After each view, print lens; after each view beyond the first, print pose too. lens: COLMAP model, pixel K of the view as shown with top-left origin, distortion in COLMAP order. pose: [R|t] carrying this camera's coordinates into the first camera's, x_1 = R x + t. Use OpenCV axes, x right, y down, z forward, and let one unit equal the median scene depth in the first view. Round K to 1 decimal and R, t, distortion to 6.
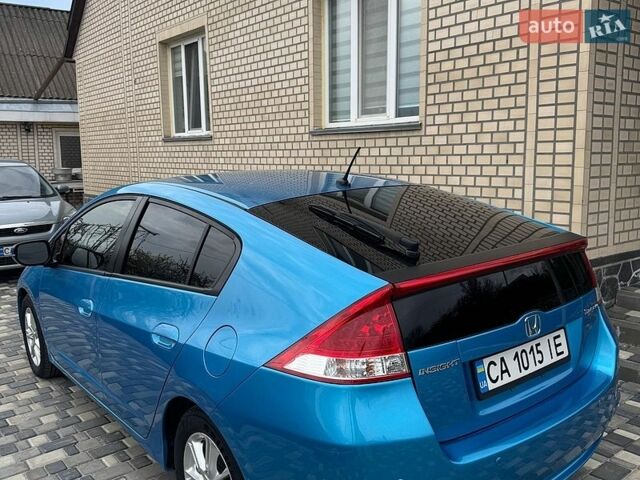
lens RADIAL K [[591.0, 0, 320.0], [0, 591.0, 240.0], [0, 0, 1]] dist [0.158714, -0.291029]
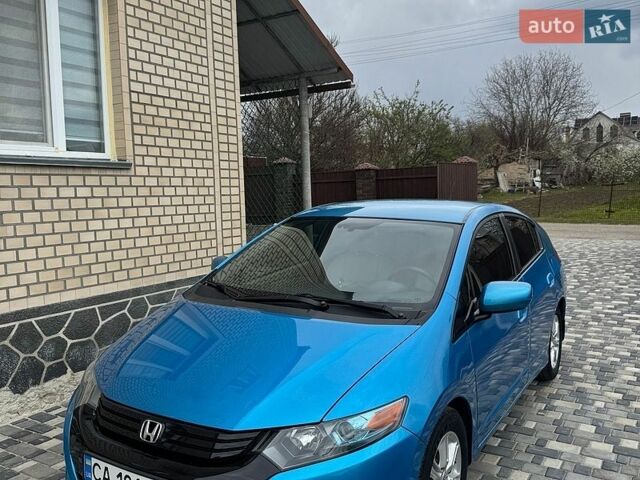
lens RADIAL K [[593.3, 0, 320.1], [0, 593.3, 241.6], [0, 0, 1]] dist [0.128871, -0.229076]
pose [[-0.348393, -0.056473, 0.935646, -0.851598], [0.159000, 0.980157, 0.118365, -0.143756], [-0.923765, 0.190006, -0.332501, 1.101675]]
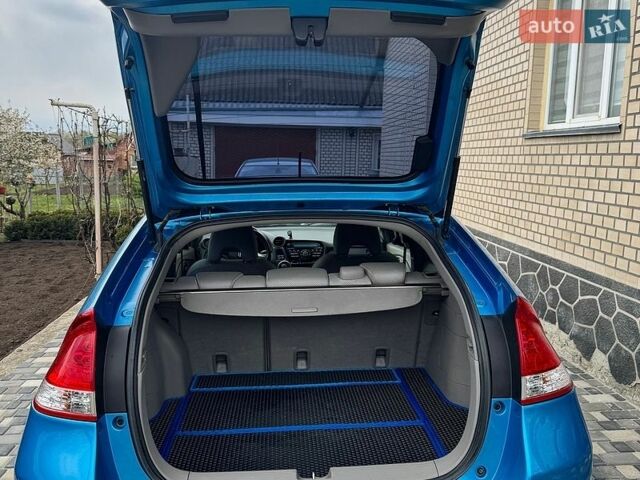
lens RADIAL K [[592.0, 0, 324.0], [0, 592.0, 238.8], [0, 0, 1]] dist [0.141251, -0.245207]
pose [[0.826748, 0.106654, -0.552371, 0.308060], [-0.111311, 0.993466, 0.025221, -0.030214], [0.551451, 0.040634, 0.833217, 0.163851]]
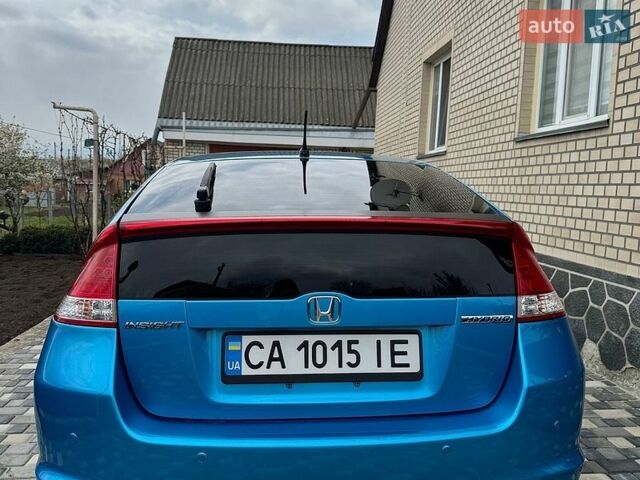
lens RADIAL K [[591.0, 0, 320.0], [0, 591.0, 240.0], [0, 0, 1]] dist [0.158714, -0.291029]
pose [[0.830996, 0.091595, -0.548686, 0.316117], [-0.124453, 0.991961, -0.022893, 0.029410], [0.542178, 0.087310, 0.835715, 0.145231]]
